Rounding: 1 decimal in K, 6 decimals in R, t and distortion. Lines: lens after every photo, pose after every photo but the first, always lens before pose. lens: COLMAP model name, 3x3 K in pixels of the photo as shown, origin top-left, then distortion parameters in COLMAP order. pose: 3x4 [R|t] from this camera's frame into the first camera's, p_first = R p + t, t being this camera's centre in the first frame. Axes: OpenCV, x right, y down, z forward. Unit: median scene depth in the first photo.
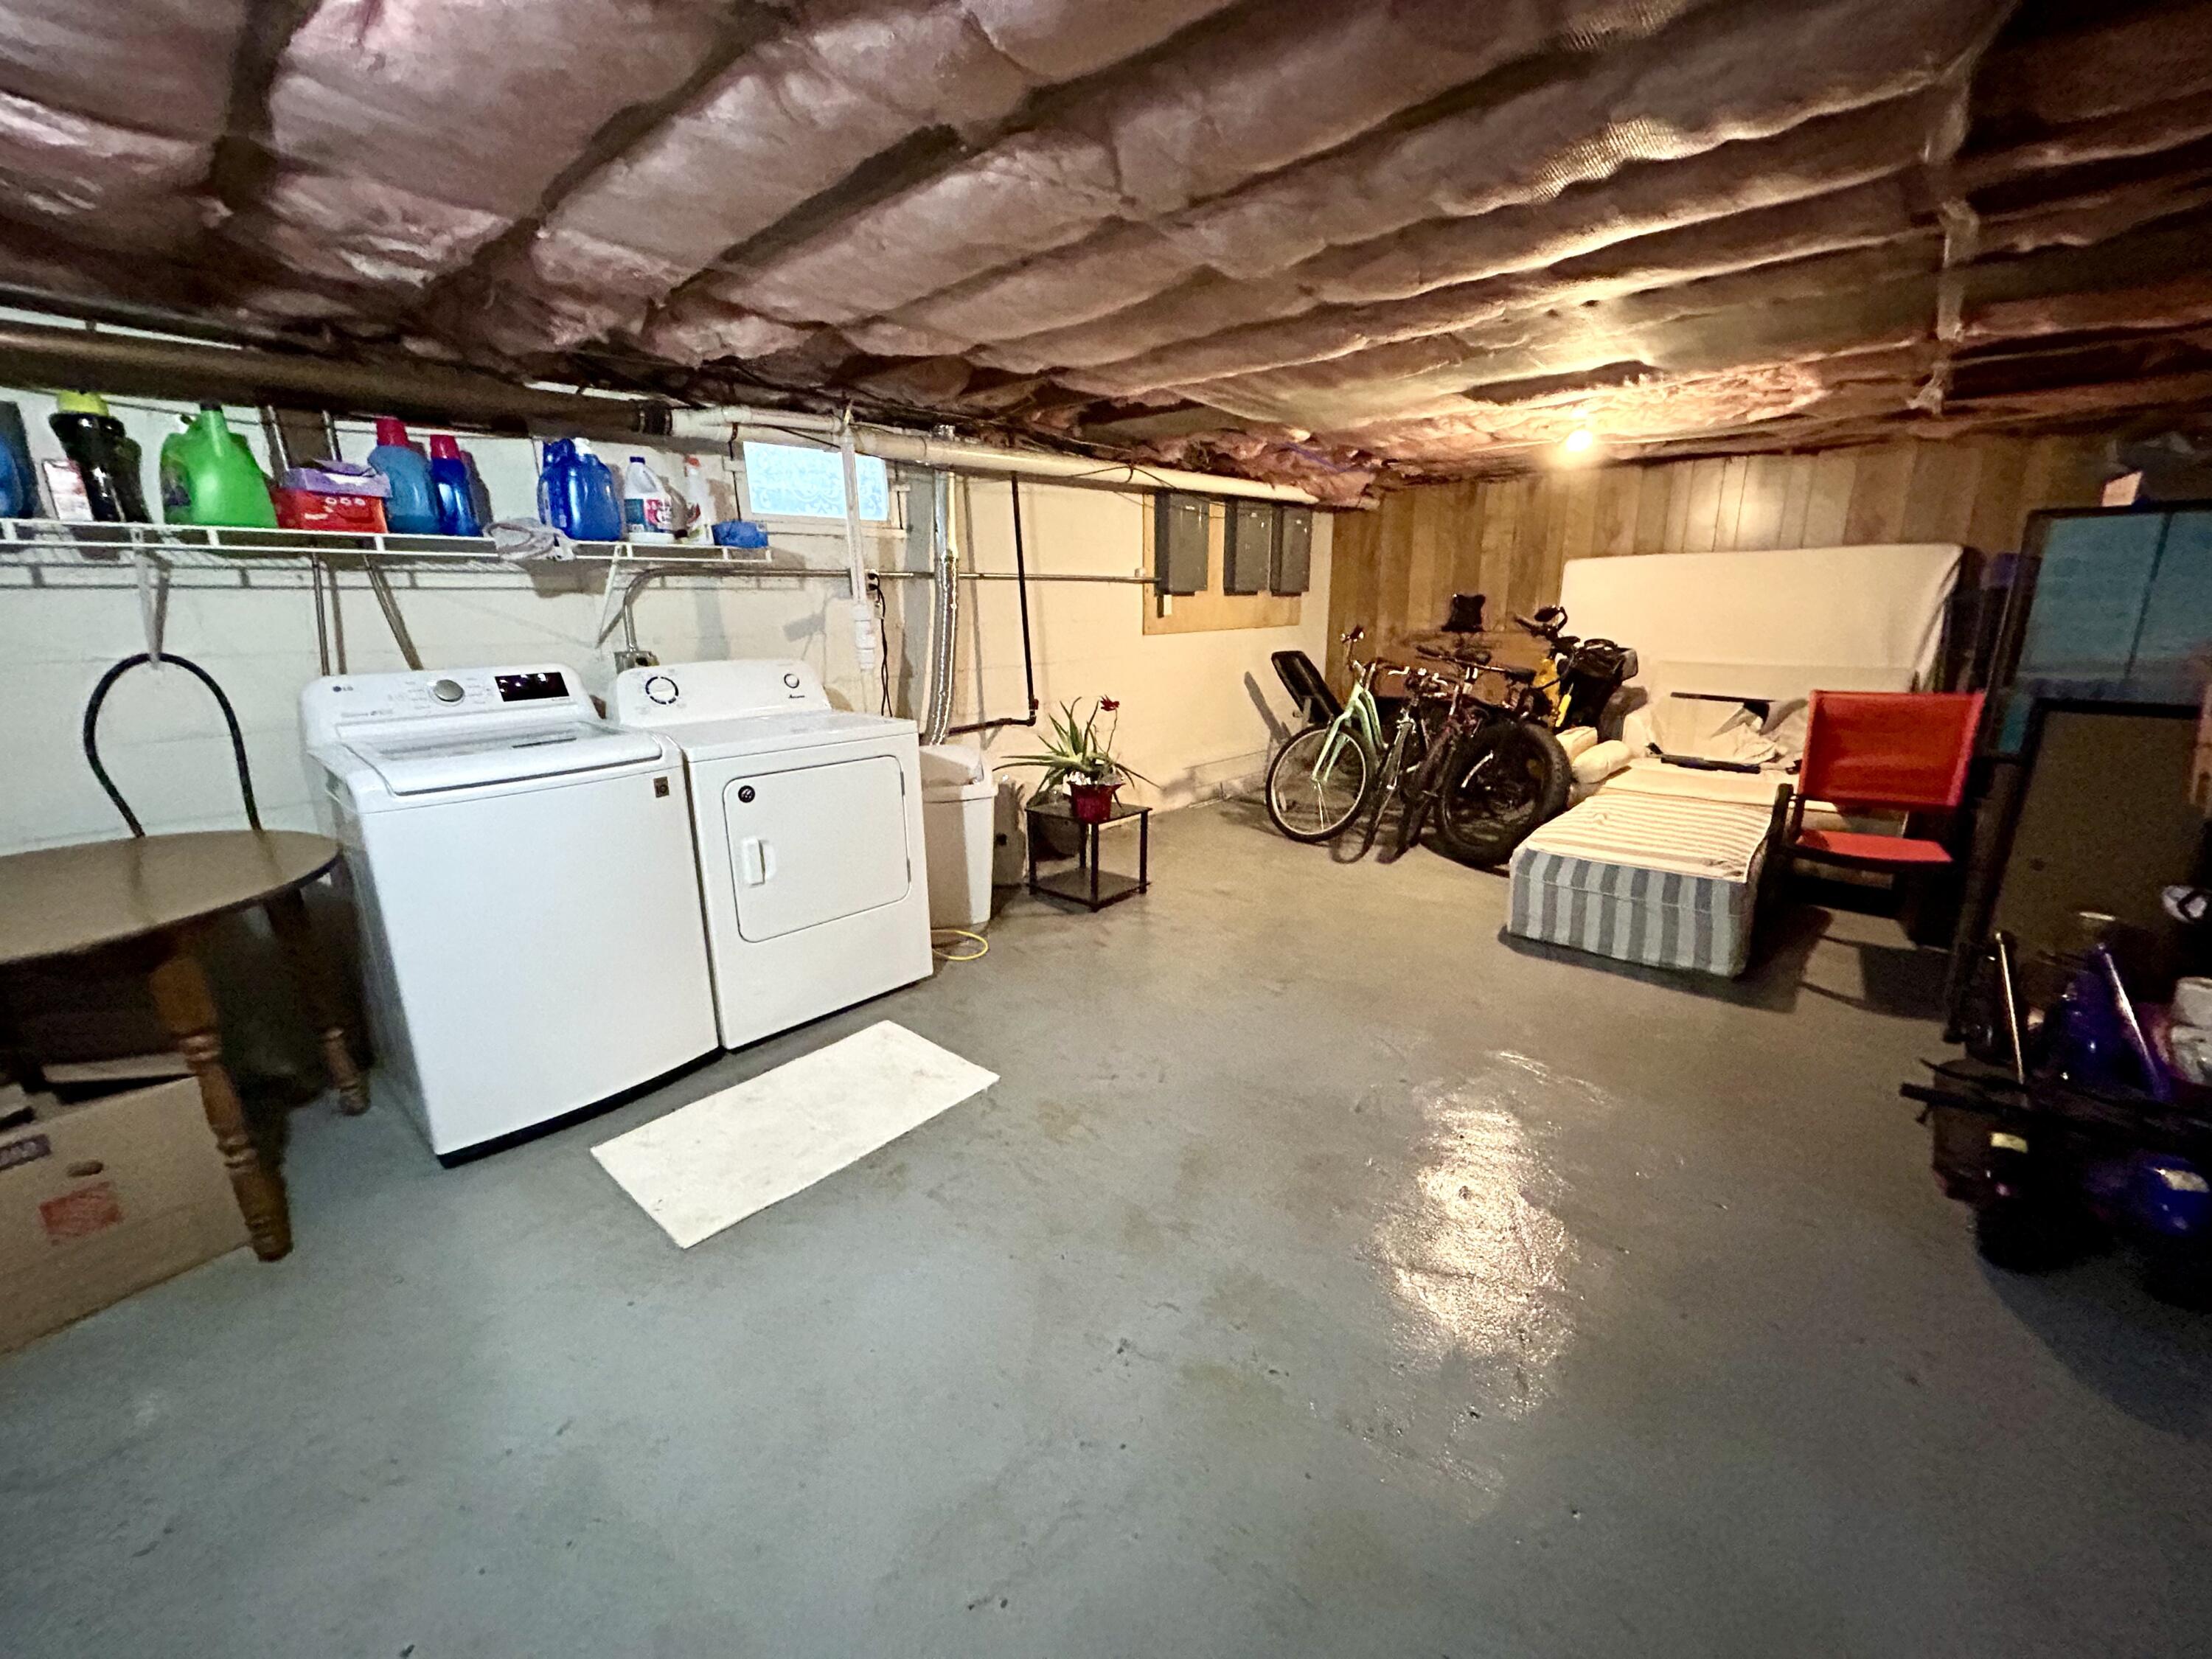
lens RADIAL K [[896.3, 0, 1115.7], [0, 896.3, 828.5], [0, 0, 1]] dist [0.002240, 0.000228]
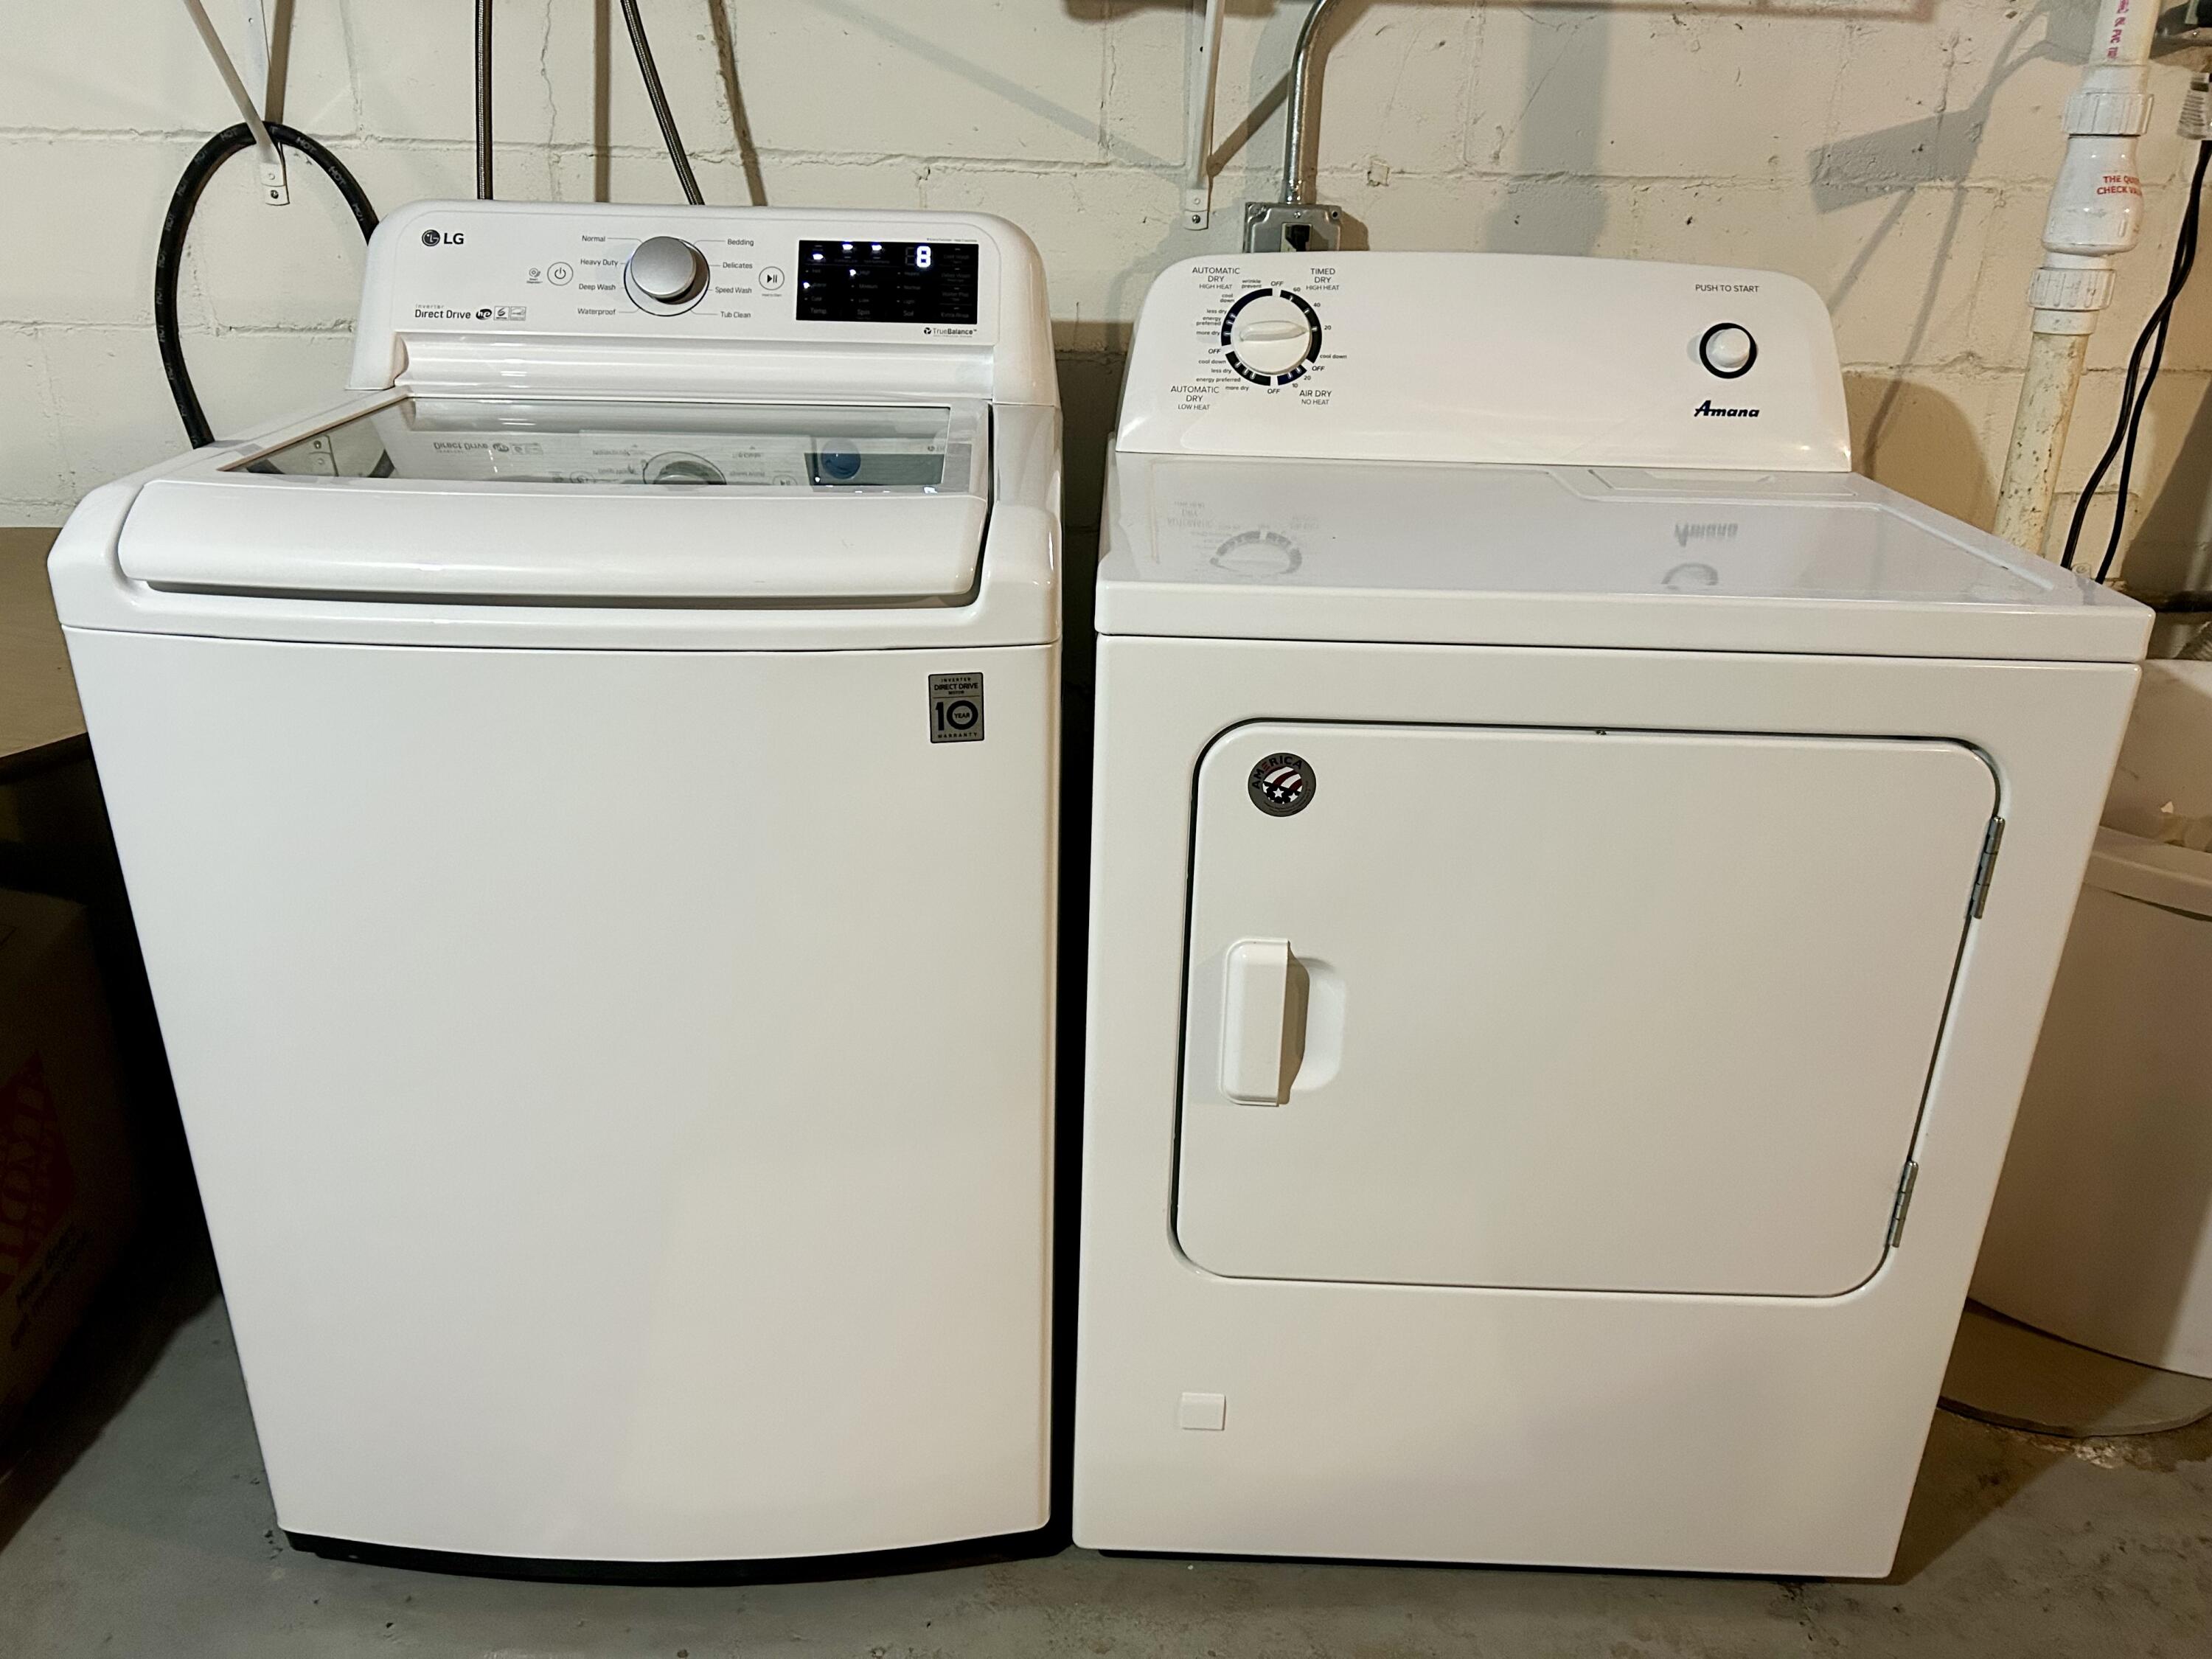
lens RADIAL K [[1661.4, 0, 1107.2], [0, 1661.4, 834.9], [0, 0, 1]] dist [0.018936, -0.011826]
pose [[0.662333, 0.313709, -0.680369, -0.113886], [-0.217840, 0.949518, 0.225745, -0.118637], [0.716841, -0.001307, 0.697235, 0.618381]]
